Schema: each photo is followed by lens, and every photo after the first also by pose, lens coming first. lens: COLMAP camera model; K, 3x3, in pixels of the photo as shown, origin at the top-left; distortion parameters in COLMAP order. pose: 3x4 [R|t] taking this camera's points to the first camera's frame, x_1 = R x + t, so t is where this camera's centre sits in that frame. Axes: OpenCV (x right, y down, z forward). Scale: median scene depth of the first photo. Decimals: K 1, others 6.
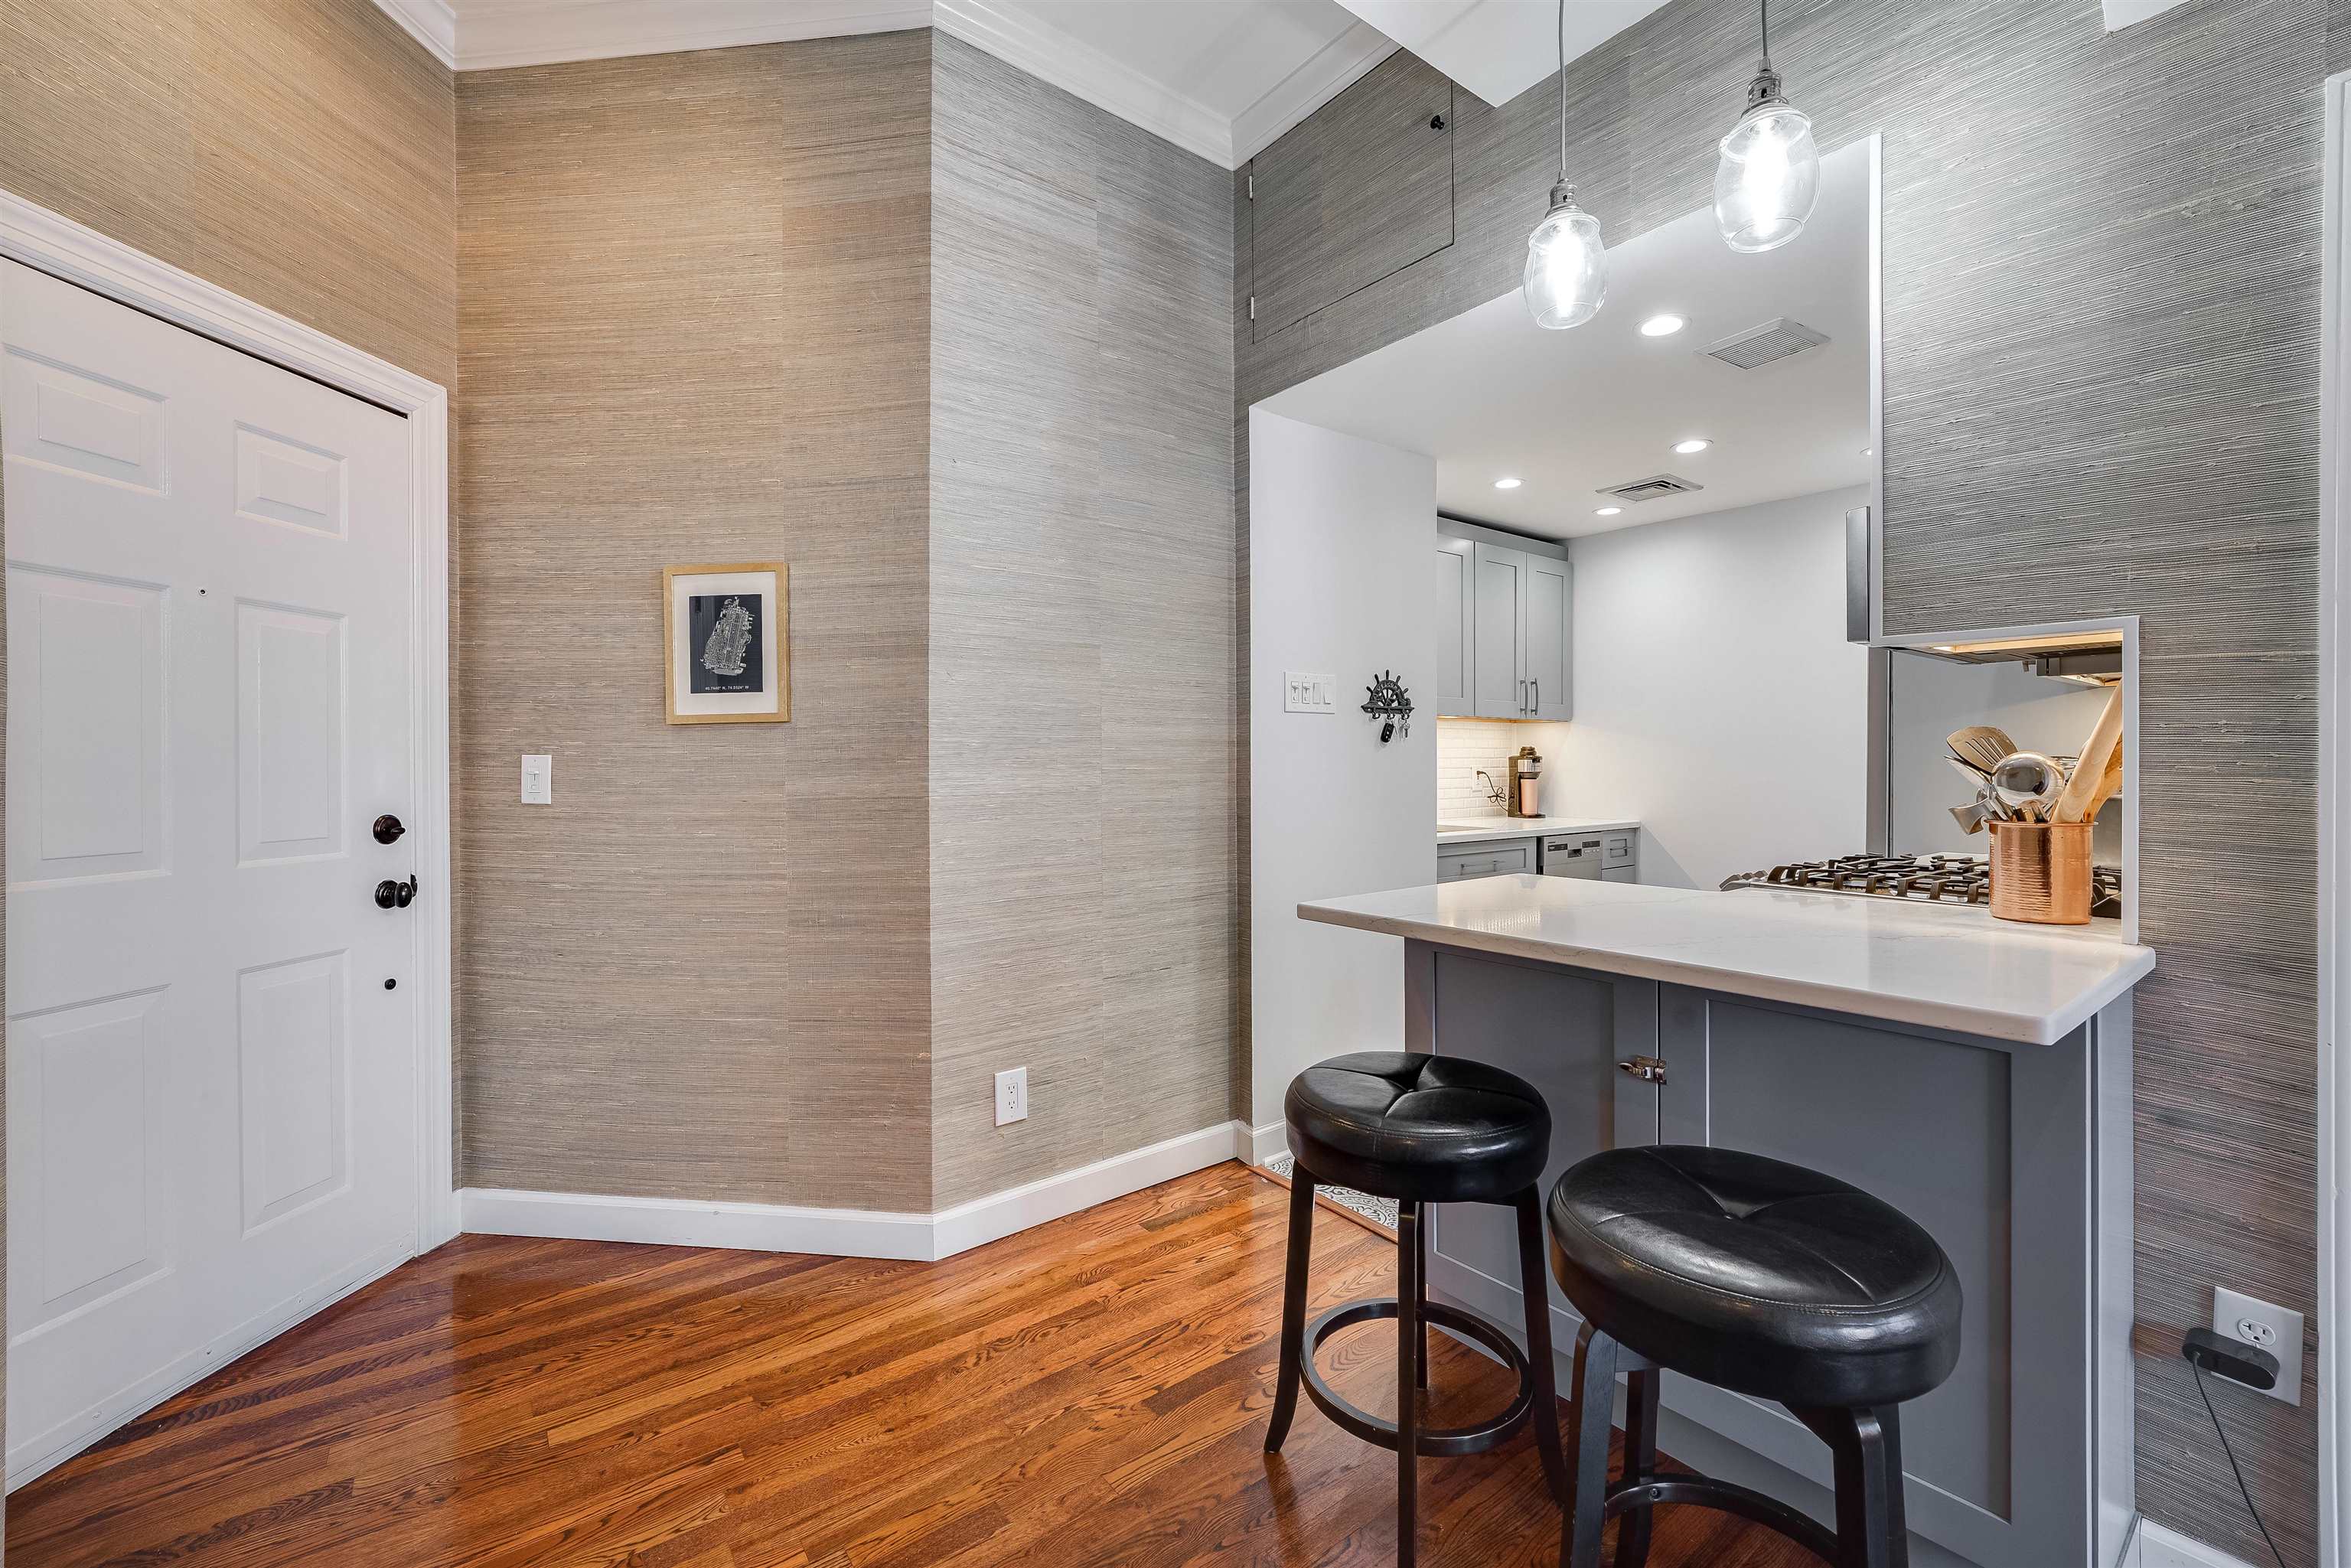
lens RADIAL K [[958.3, 0, 1196.1], [0, 958.3, 770.6], [0, 0, 1]] dist [-0.013169, 0.001772]
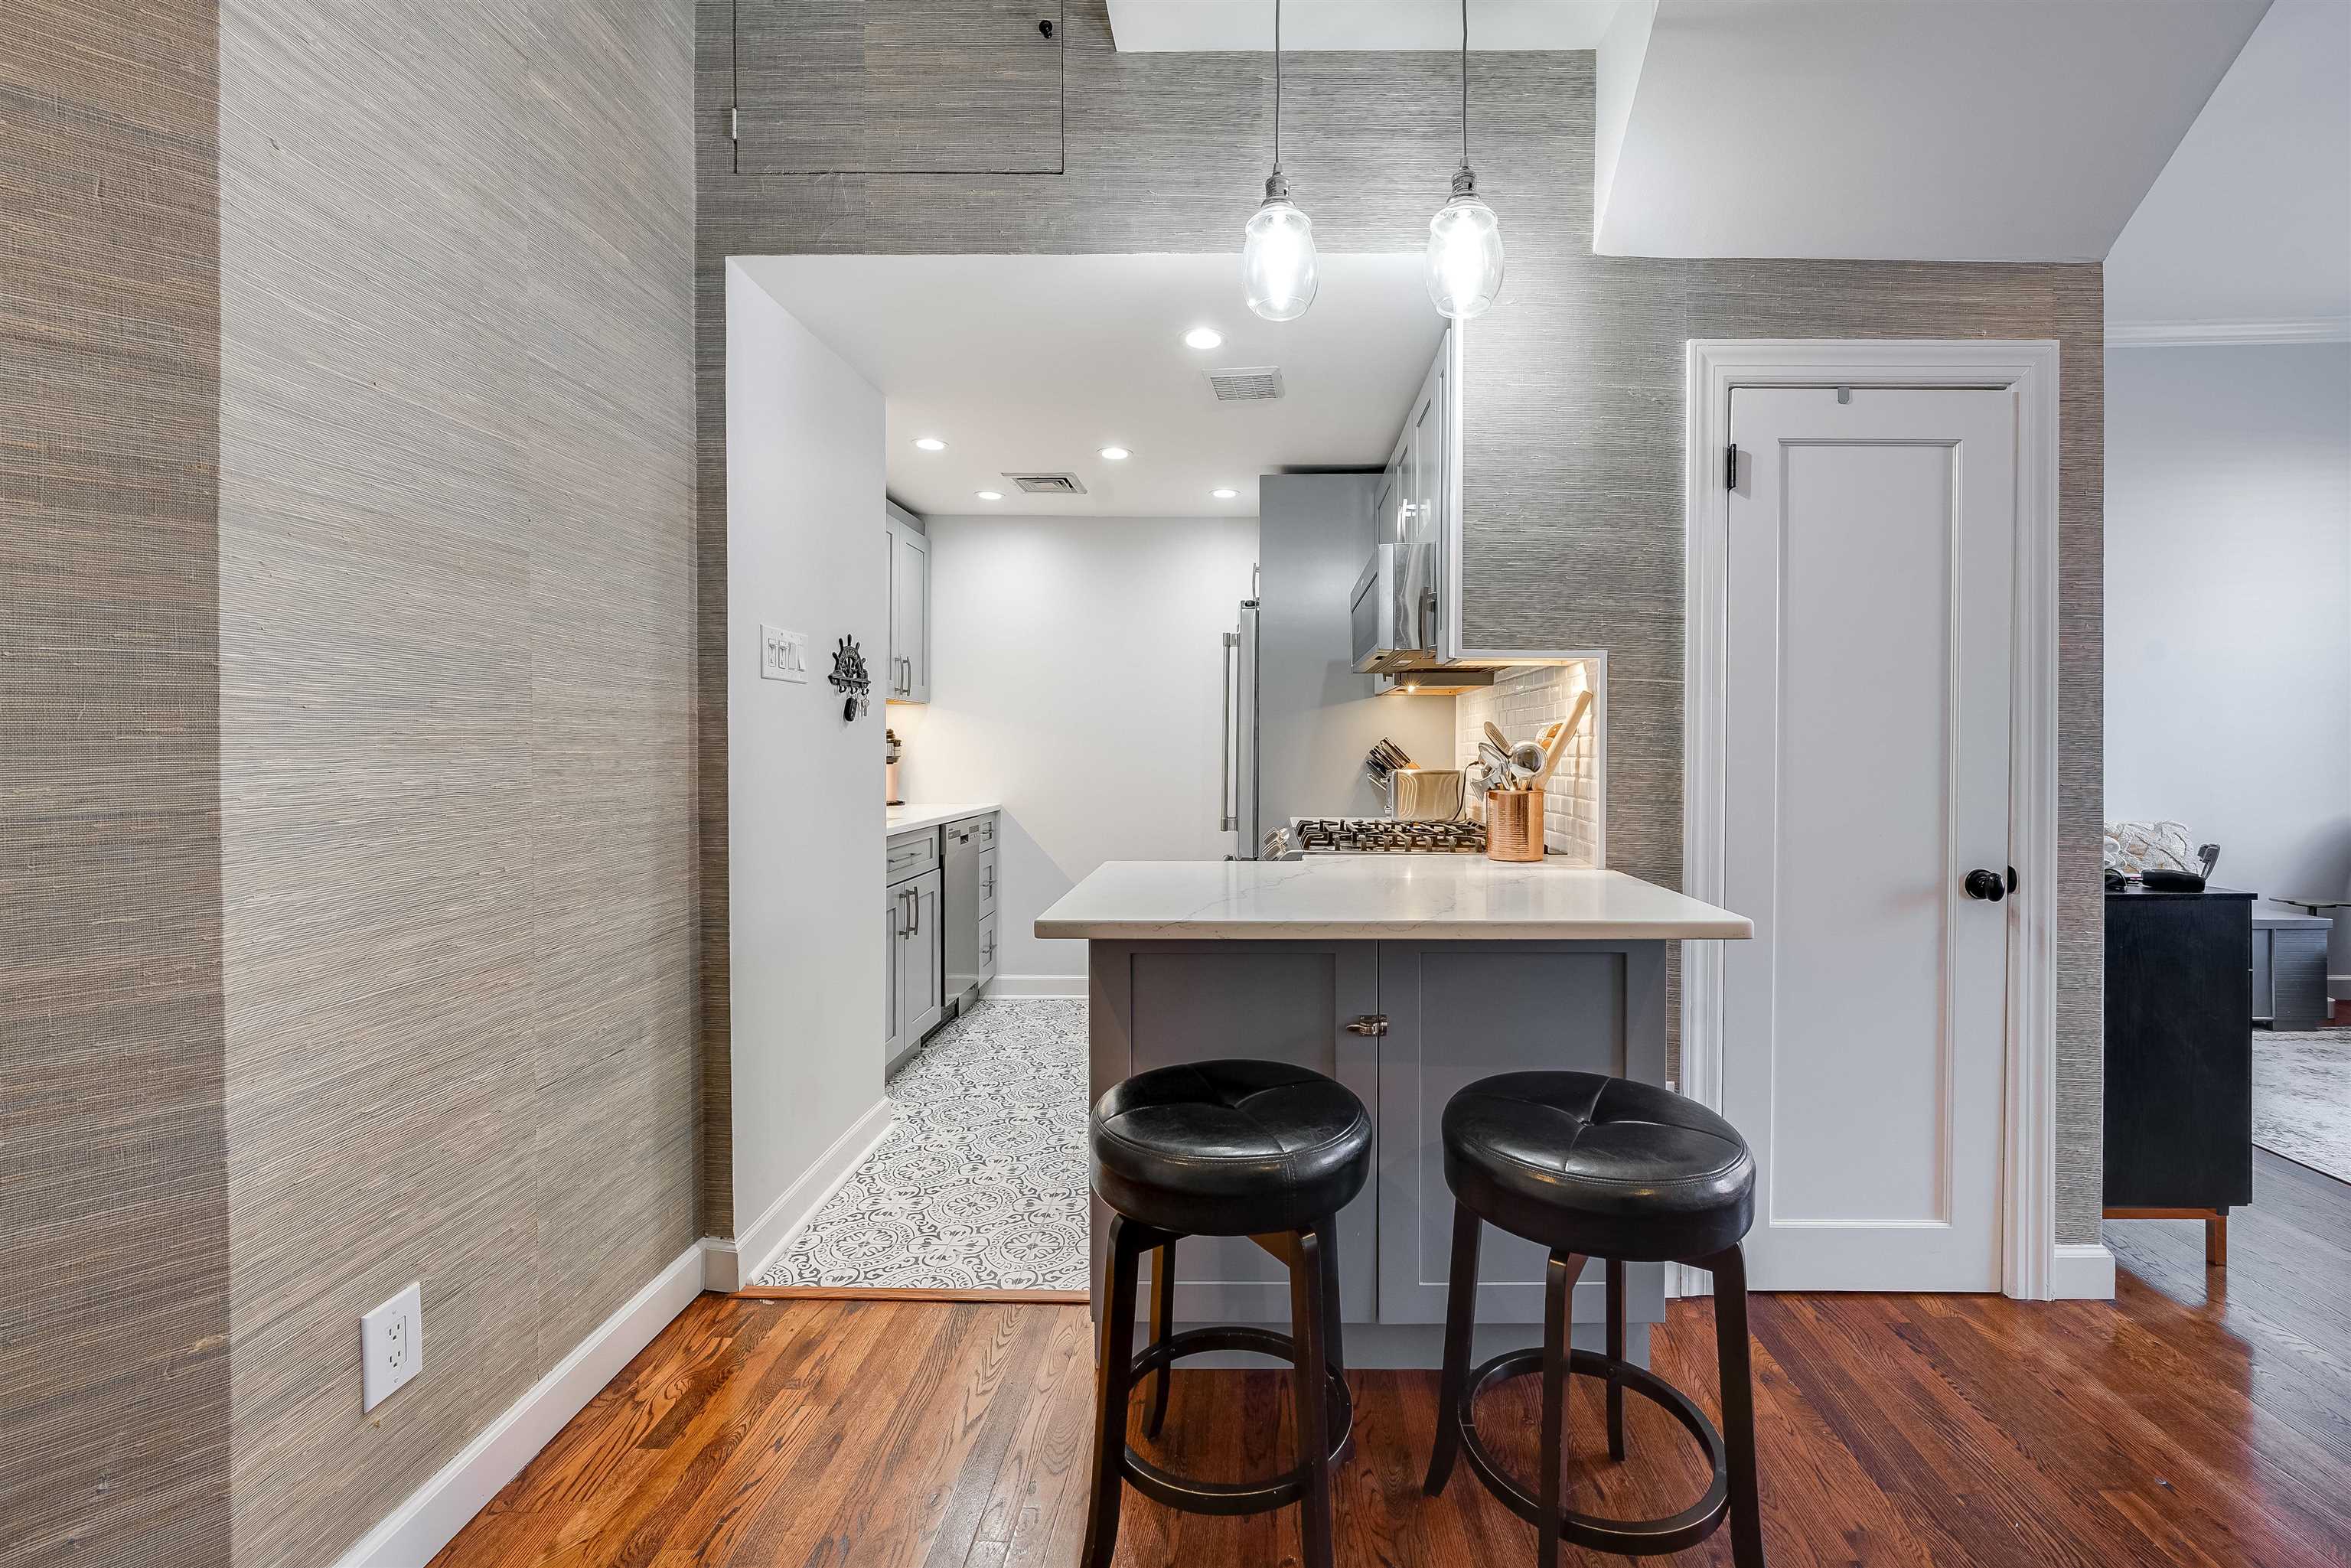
lens RADIAL K [[958.3, 0, 1230.2], [0, 958.3, 760.6], [0, 0, 1]] dist [-0.013169, 0.001772]
pose [[0.629038, -0.006587, 0.777346, -0.301211], [0.002007, 0.999975, 0.006849, -0.000220], [-0.777372, -0.002748, 0.629035, 0.271025]]
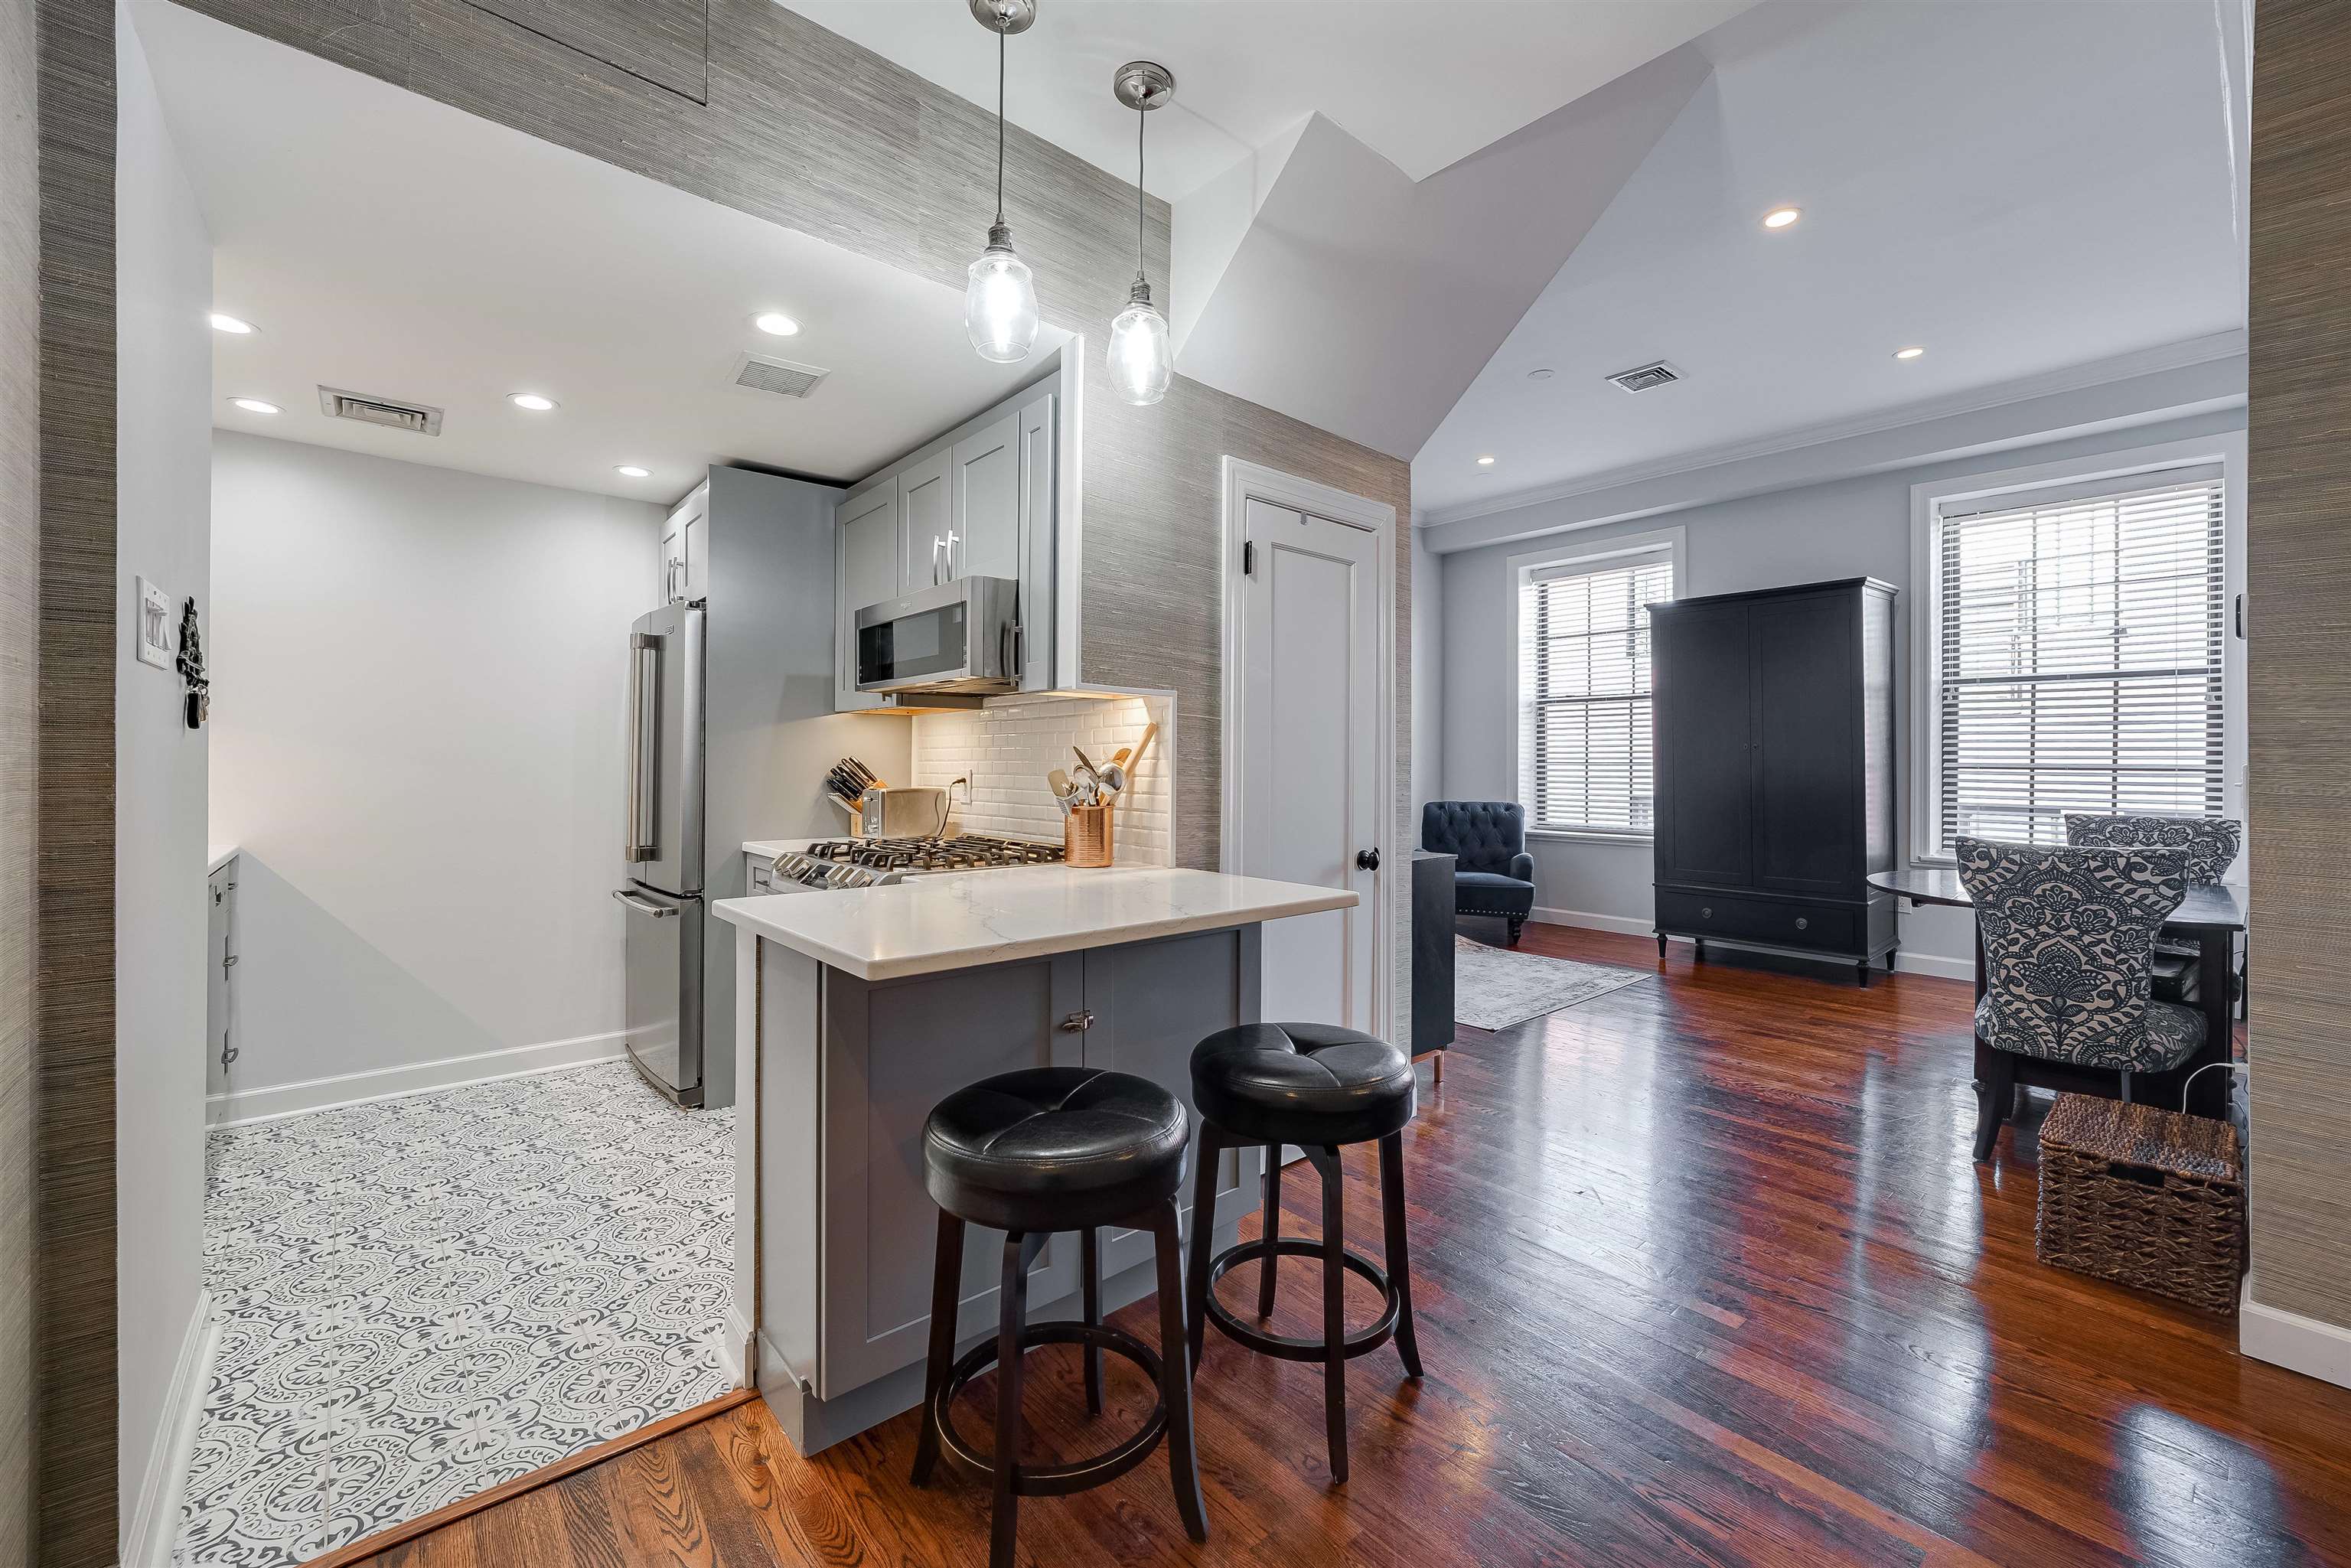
lens RADIAL K [[958.3, 0, 1180.0], [0, 958.3, 766.2], [0, 0, 1]] dist [-0.013169, 0.001772]
pose [[-0.053849, 0.002350, 0.998546, -0.465180], [0.001591, 0.999996, -0.002268, -0.006015], [-0.998548, 0.001467, -0.053852, 0.570784]]
